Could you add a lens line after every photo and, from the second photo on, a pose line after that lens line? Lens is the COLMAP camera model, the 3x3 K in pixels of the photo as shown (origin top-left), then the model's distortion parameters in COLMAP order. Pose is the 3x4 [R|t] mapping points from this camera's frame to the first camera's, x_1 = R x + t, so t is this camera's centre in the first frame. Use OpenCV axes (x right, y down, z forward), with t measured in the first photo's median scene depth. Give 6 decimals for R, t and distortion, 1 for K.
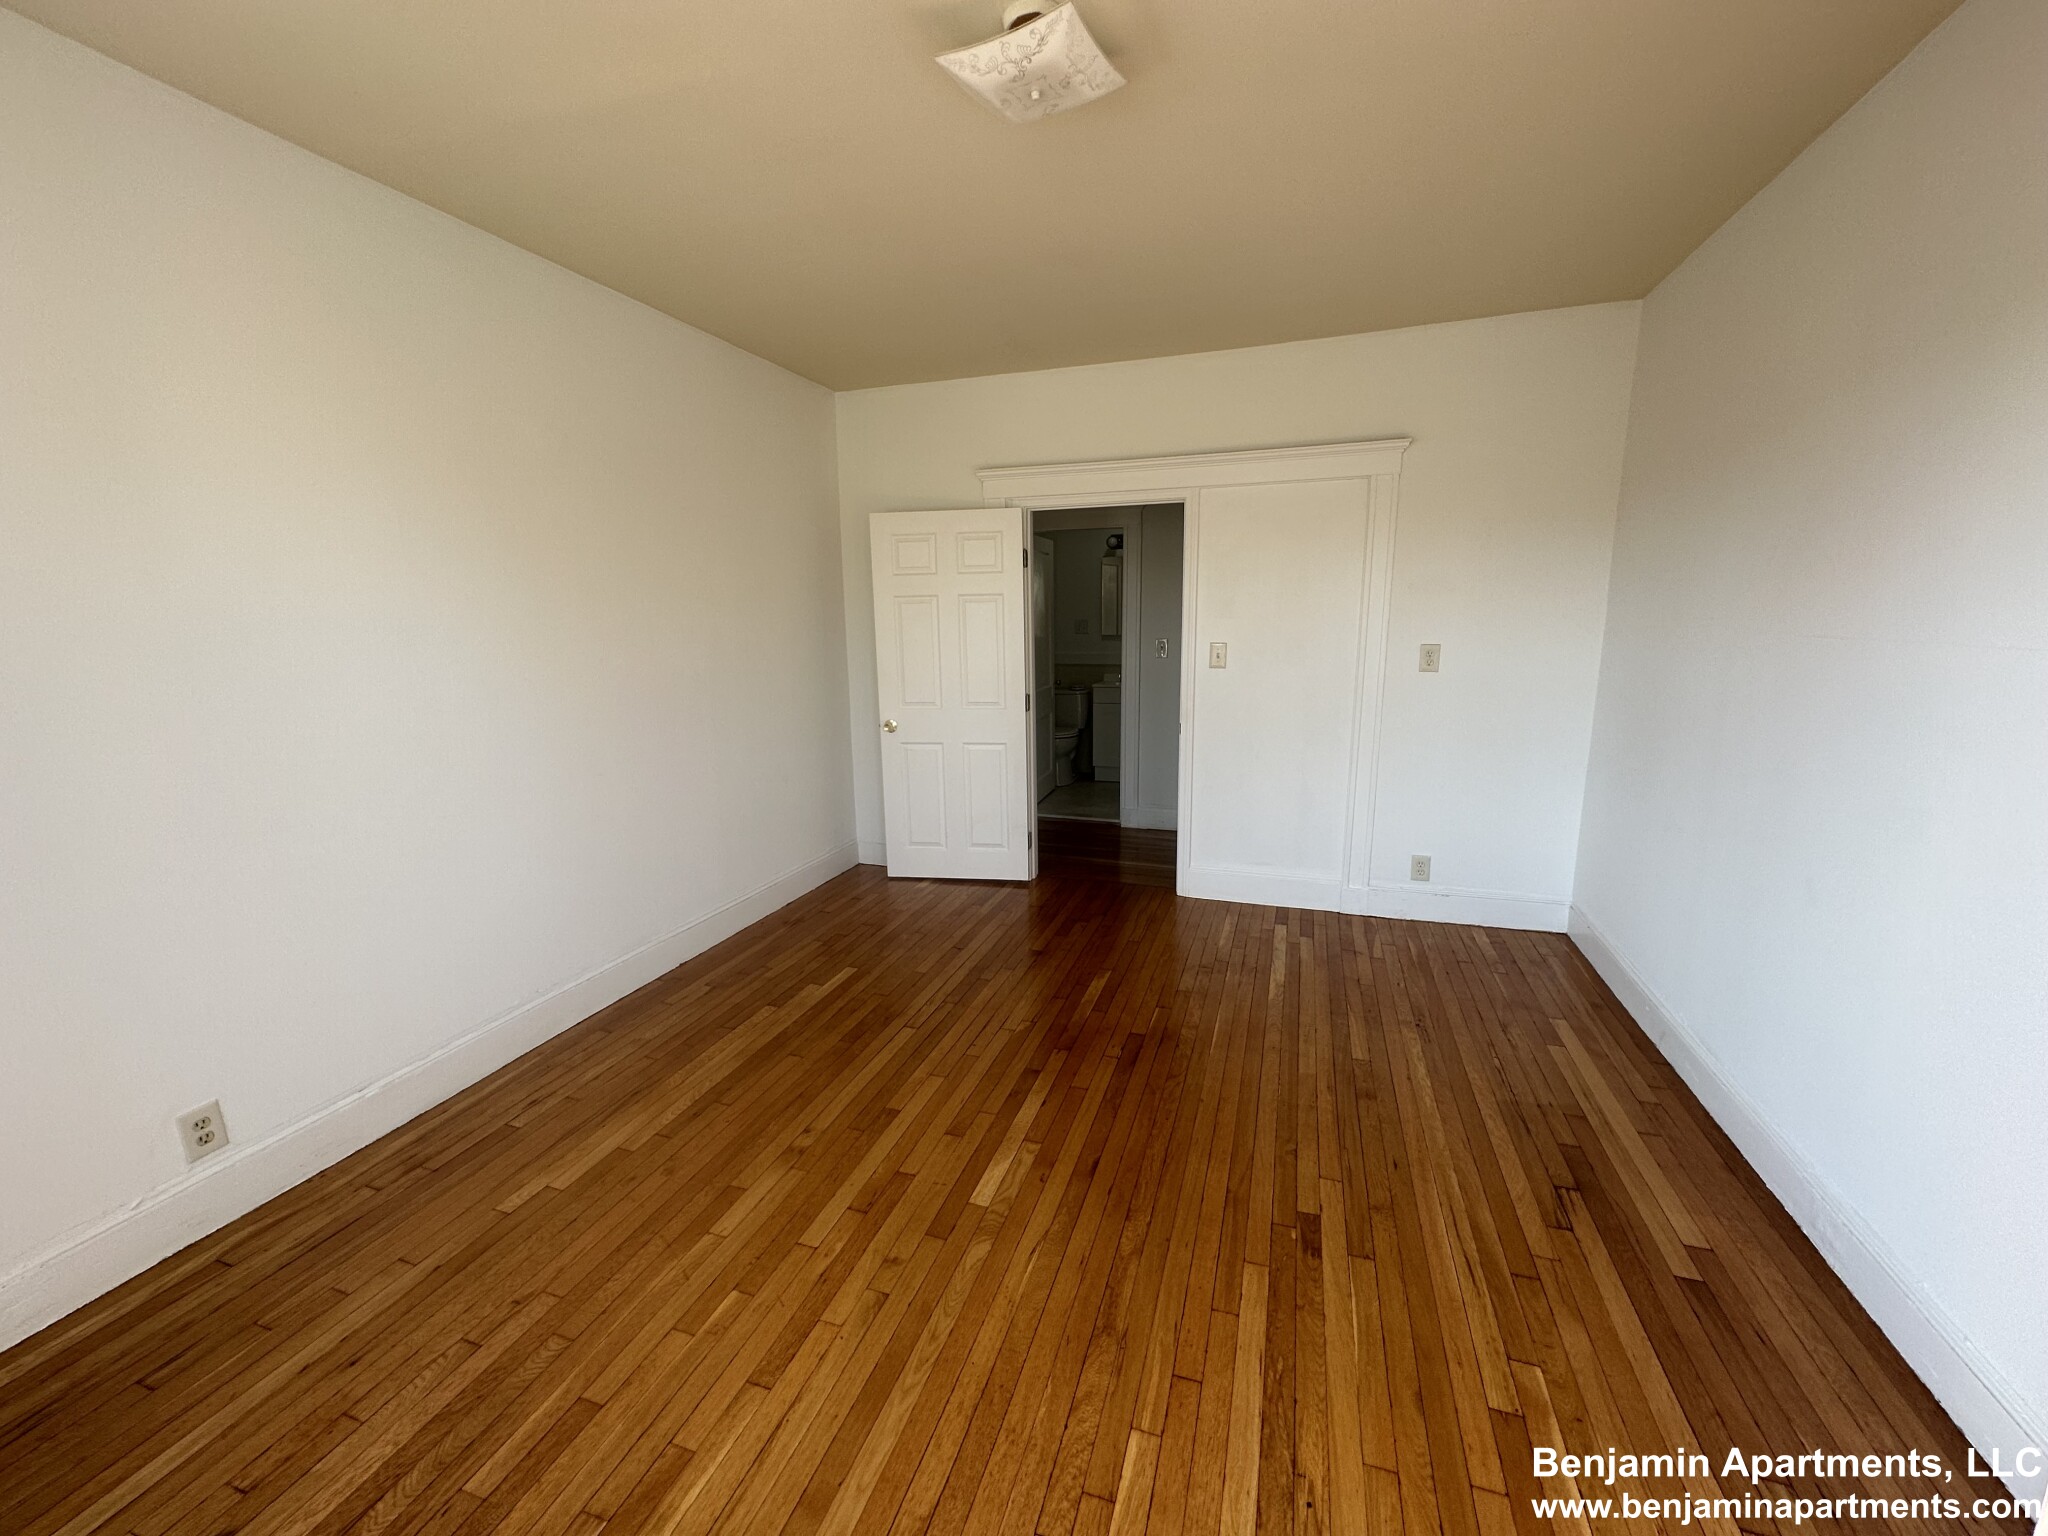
lens RADIAL K [[822.4, 0, 1024.0], [0, 822.4, 767.3], [0, 0, 1]] dist [-0.000136, 0.001204]
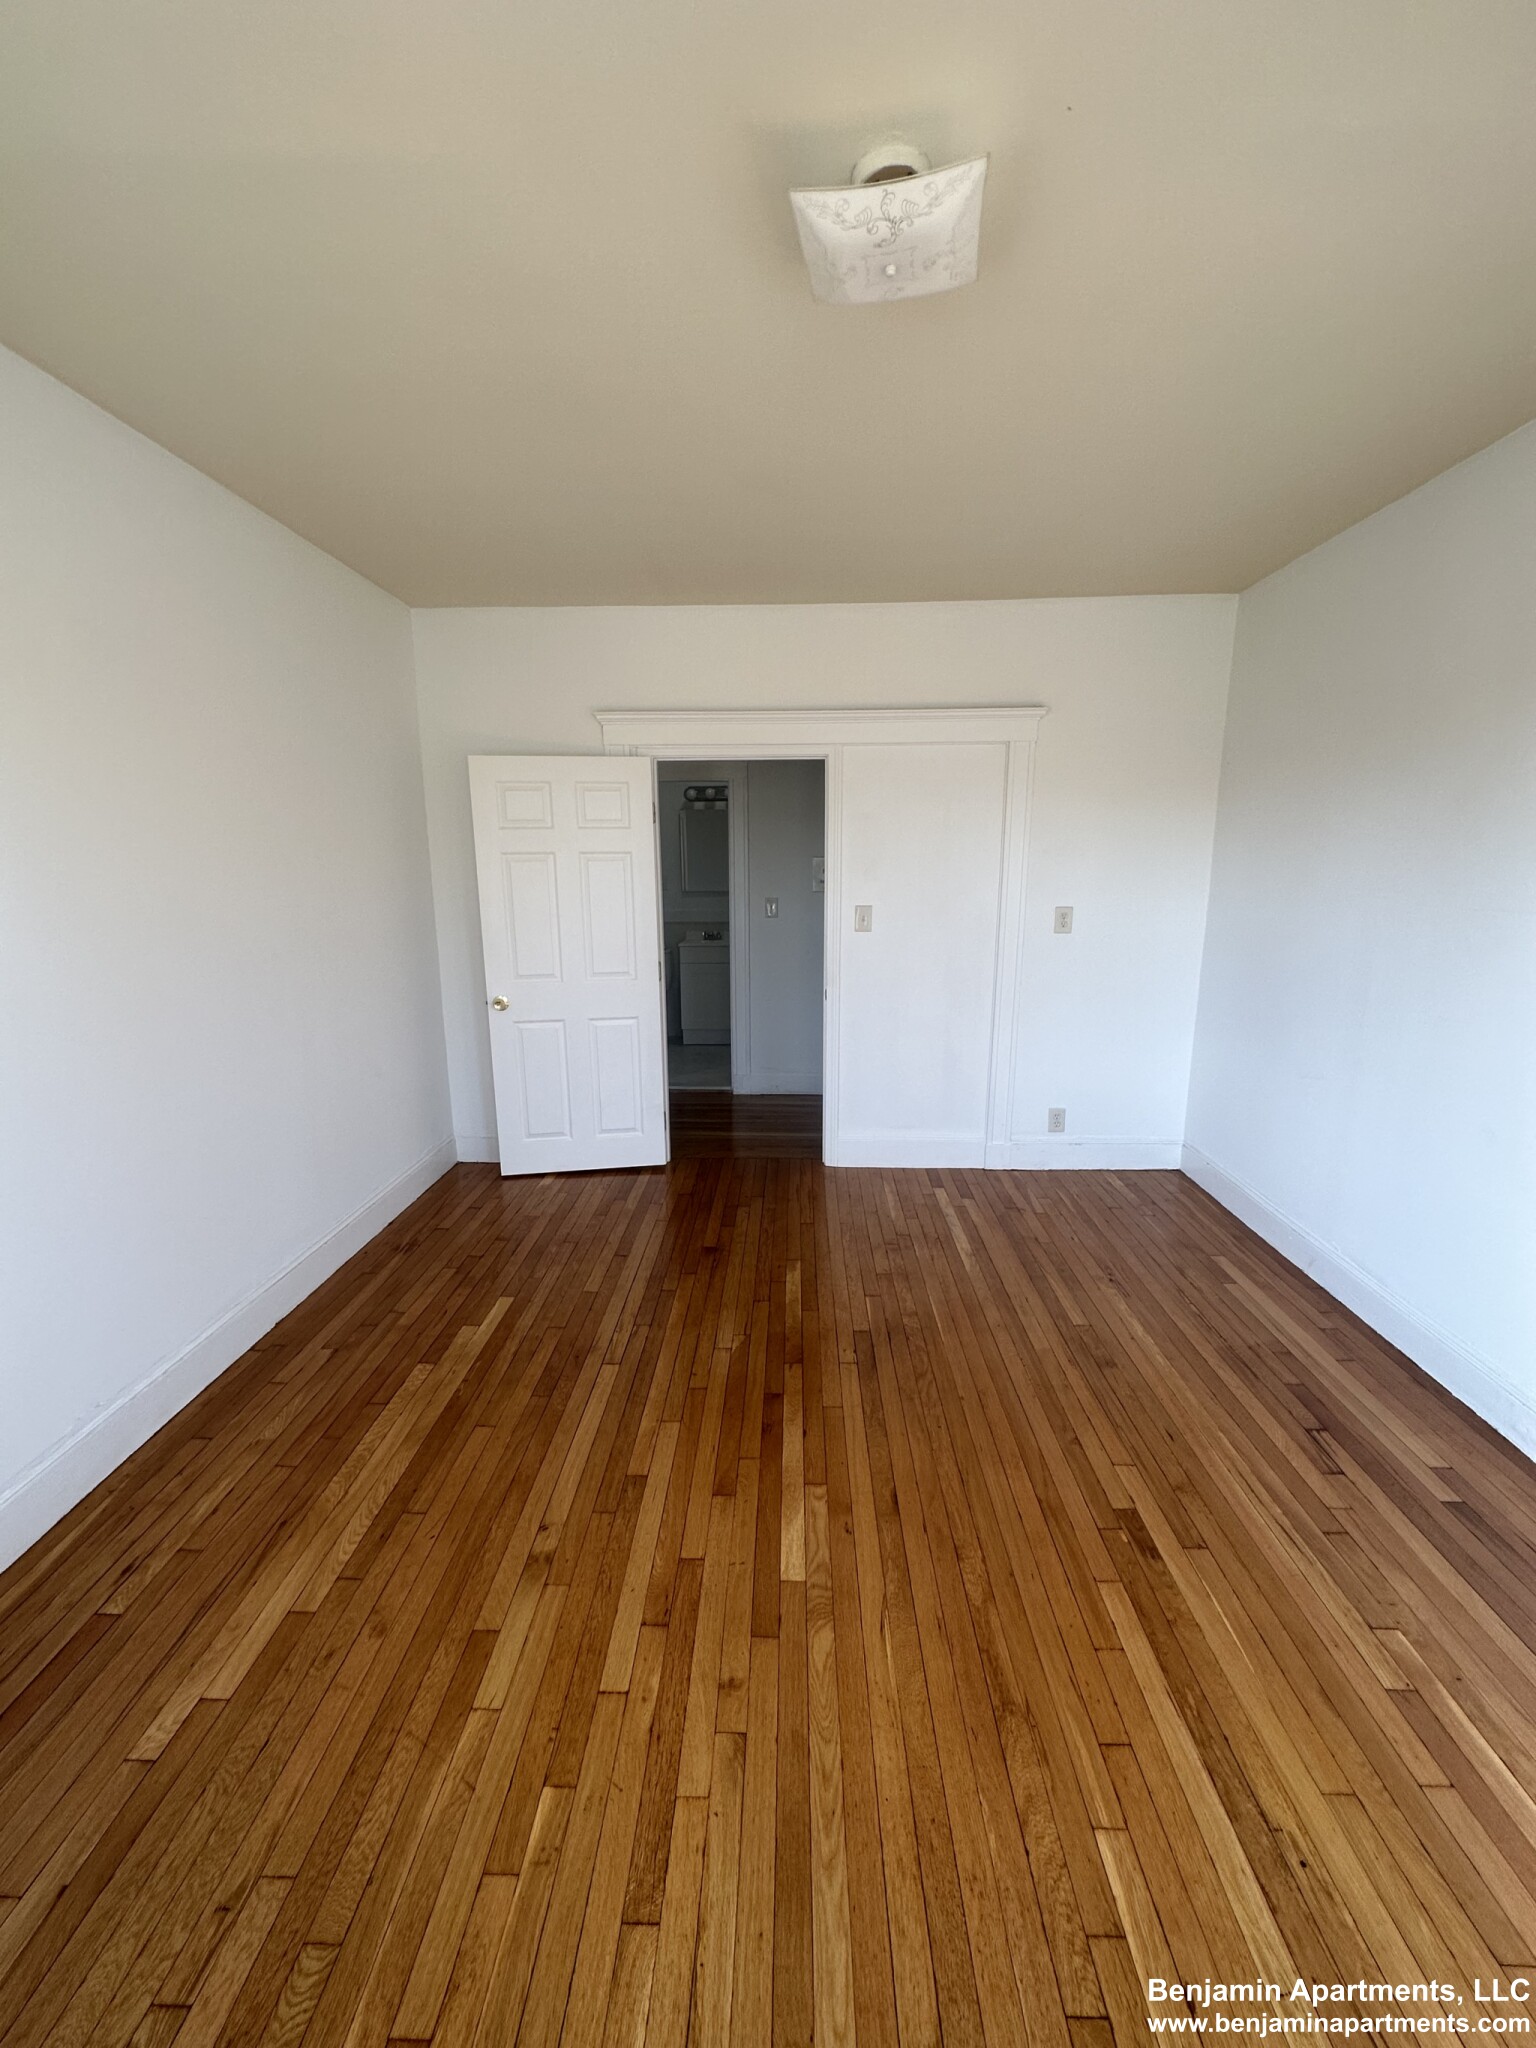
lens RADIAL K [[822.4, 0, 767.3], [0, 822.4, 1025.1], [0, 0, 1]] dist [-0.000136, 0.001204]
pose [[0.955898, -0.050318, 0.289356, -0.263594], [0.046429, 0.998715, 0.020295, -0.057554], [-0.290005, -0.005965, 0.957007, 0.166568]]
